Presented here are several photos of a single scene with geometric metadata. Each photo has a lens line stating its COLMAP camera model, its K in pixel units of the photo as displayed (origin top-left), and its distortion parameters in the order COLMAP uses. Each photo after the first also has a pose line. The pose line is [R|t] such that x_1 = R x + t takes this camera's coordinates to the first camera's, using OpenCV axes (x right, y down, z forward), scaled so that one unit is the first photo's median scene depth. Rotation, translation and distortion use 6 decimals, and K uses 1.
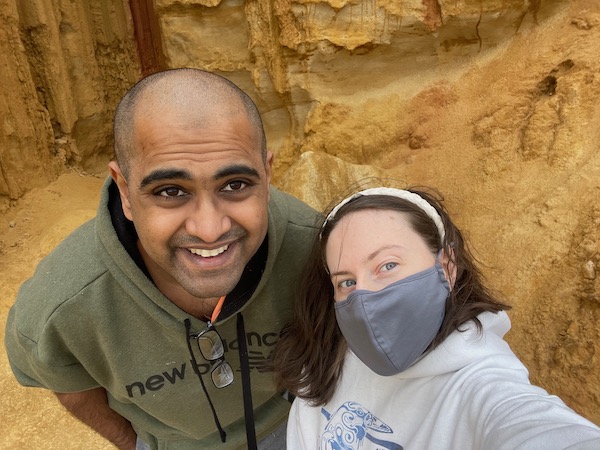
lens RADIAL K [[409.4, 0, 300.2], [0, 409.4, 223.1], [0, 0, 1]] dist [0.001092, -0.001711]
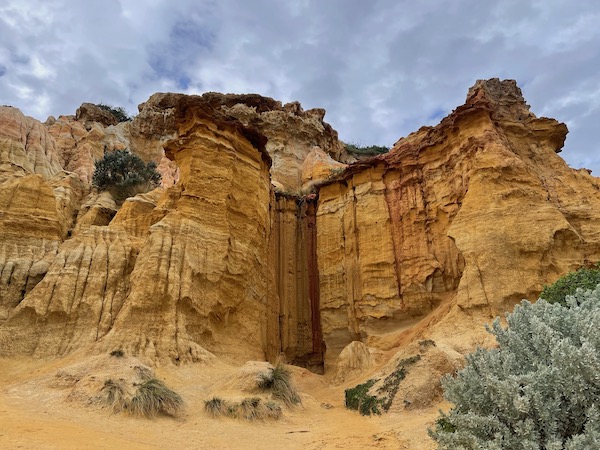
lens RADIAL K [[497.1, 0, 299.9], [0, 497.1, 224.3], [0, 0, 1]] dist [0.019656, -0.000274]
pose [[0.932922, -0.095768, -0.347110, 0.875167], [-0.152592, 0.767996, -0.622011, 1.343957], [0.326148, 0.633254, 0.701867, -2.089922]]
